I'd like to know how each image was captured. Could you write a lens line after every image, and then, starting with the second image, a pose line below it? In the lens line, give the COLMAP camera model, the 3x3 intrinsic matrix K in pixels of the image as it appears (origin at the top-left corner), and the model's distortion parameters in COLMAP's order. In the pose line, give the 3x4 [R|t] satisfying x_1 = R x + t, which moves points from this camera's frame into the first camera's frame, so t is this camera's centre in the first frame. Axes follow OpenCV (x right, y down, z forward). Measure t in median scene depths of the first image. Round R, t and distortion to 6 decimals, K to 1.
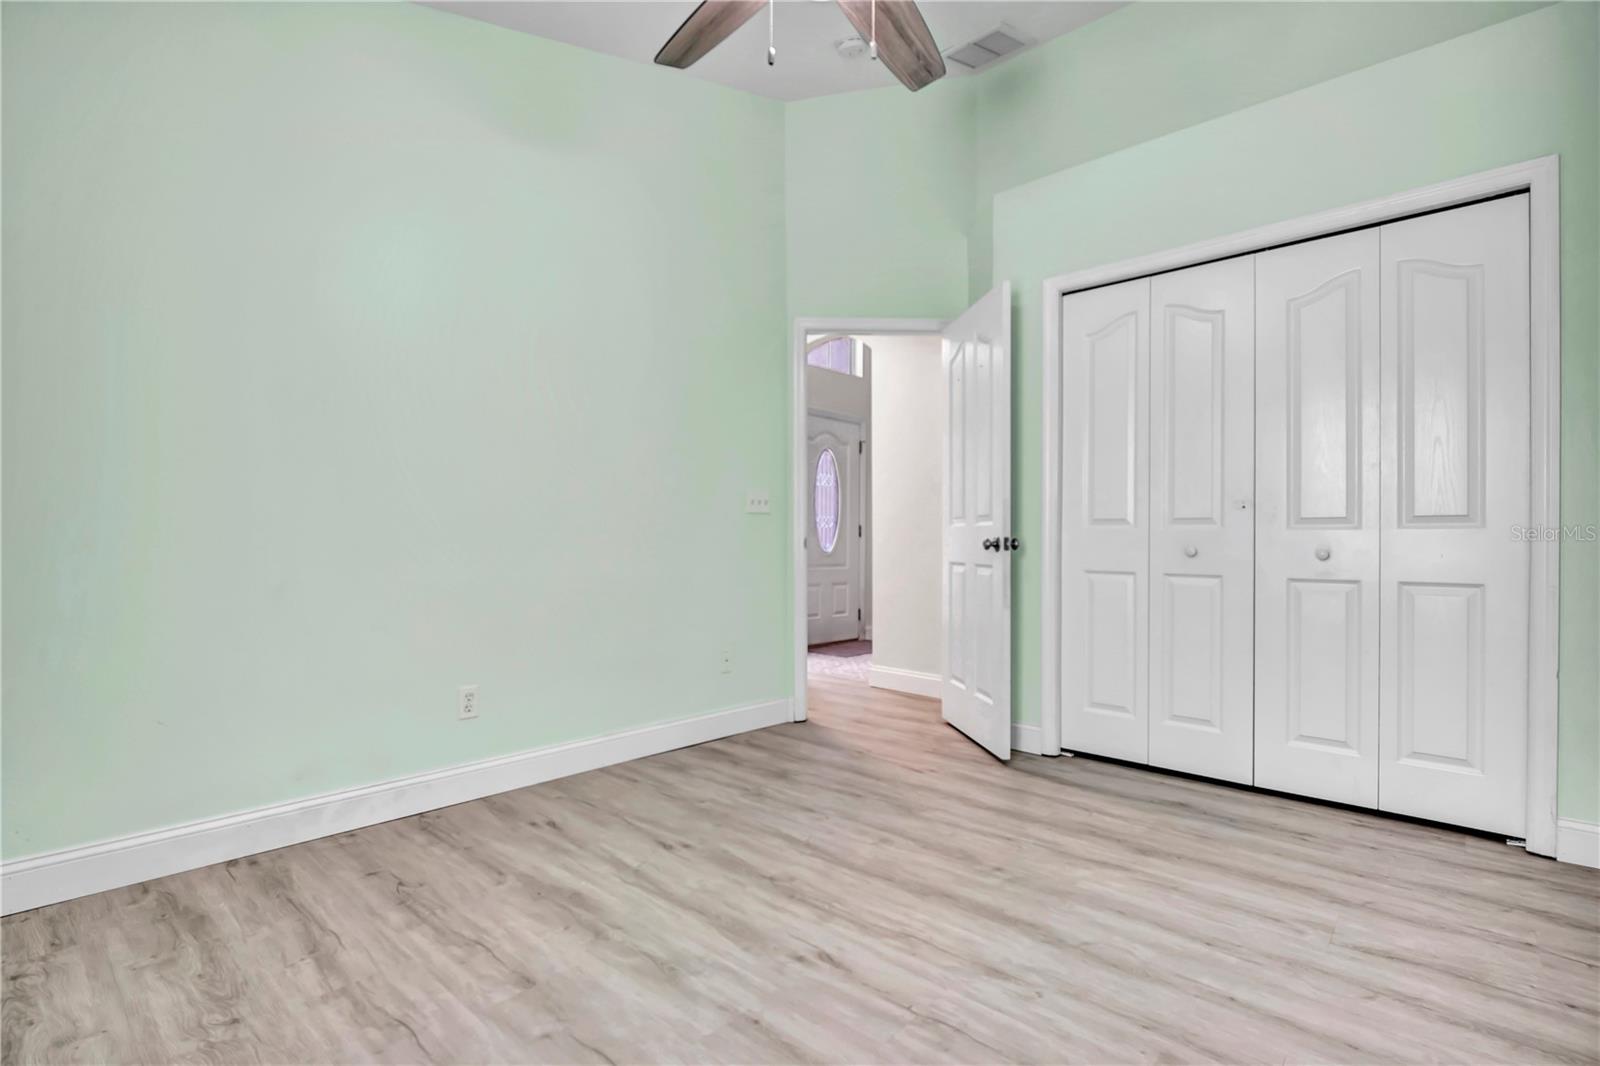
lens RADIAL K [[732.2, 0, 807.9], [0, 732.2, 538.9], [0, 0, 1]] dist [0.000183, -0.007950]
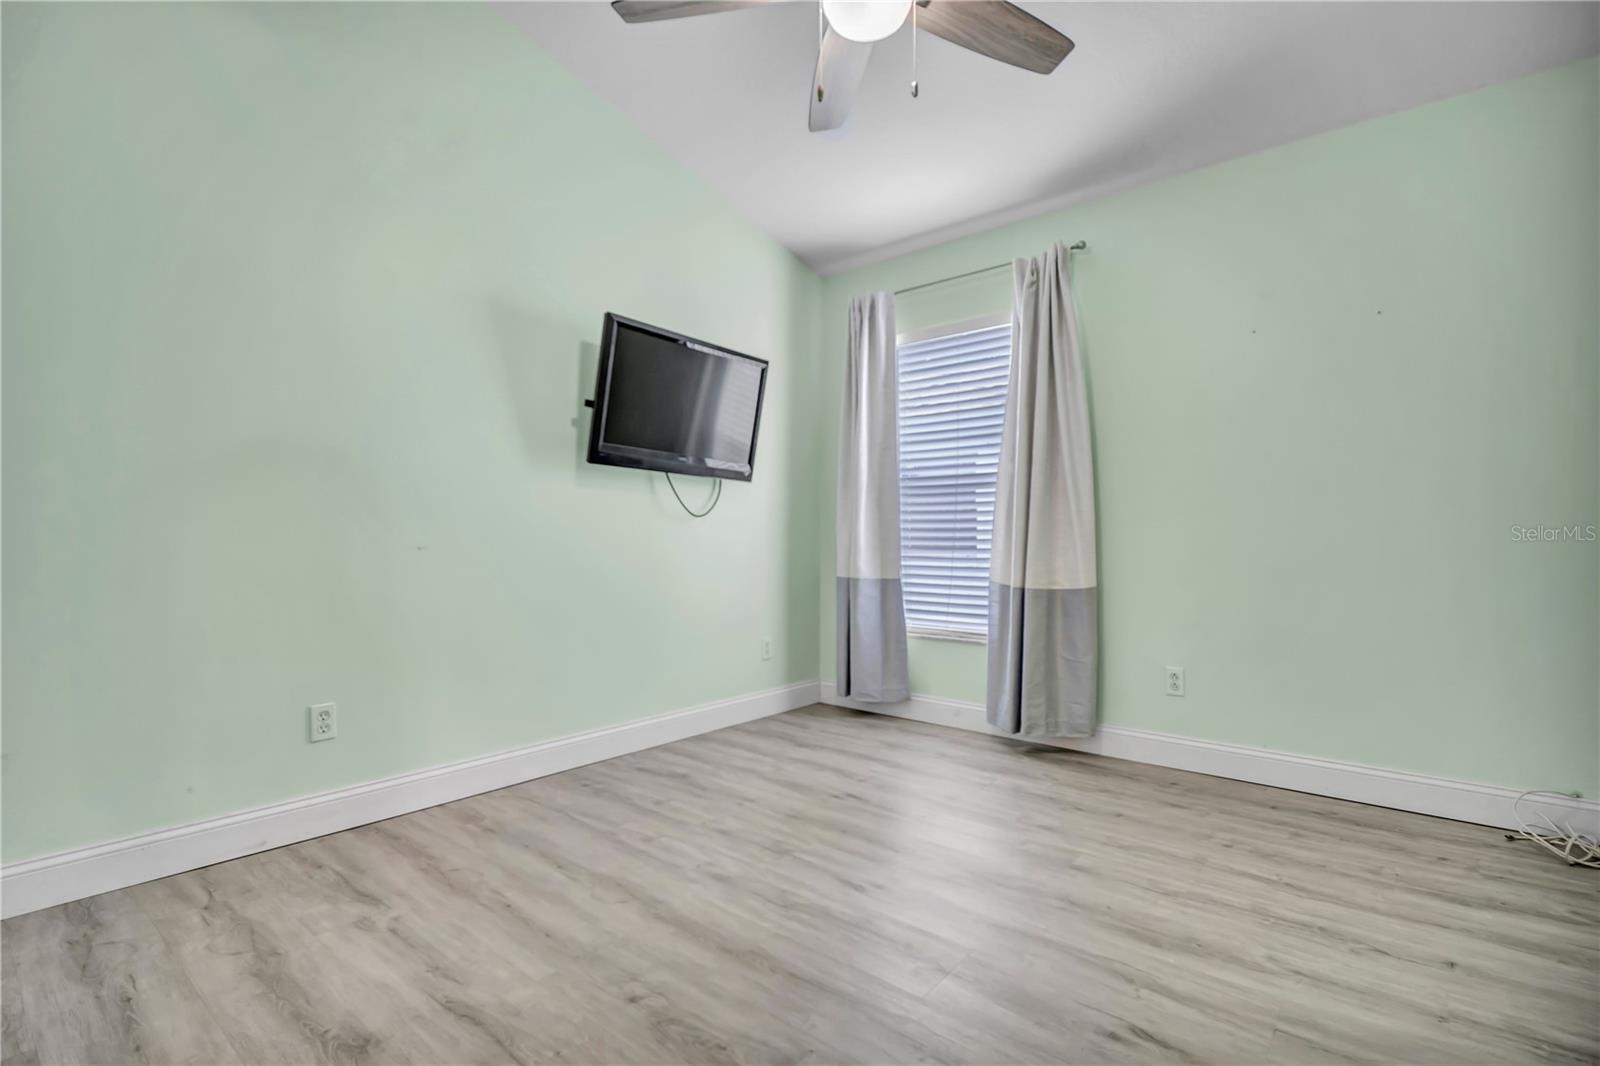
lens RADIAL K [[732.2, 0, 807.9], [0, 732.2, 538.9], [0, 0, 1]] dist [0.000183, -0.007950]
pose [[-0.998932, -0.006524, -0.045733, 0.152011], [-0.006392, 0.999975, -0.003029, 0.011511], [0.045752, -0.002733, -0.998949, 2.031777]]
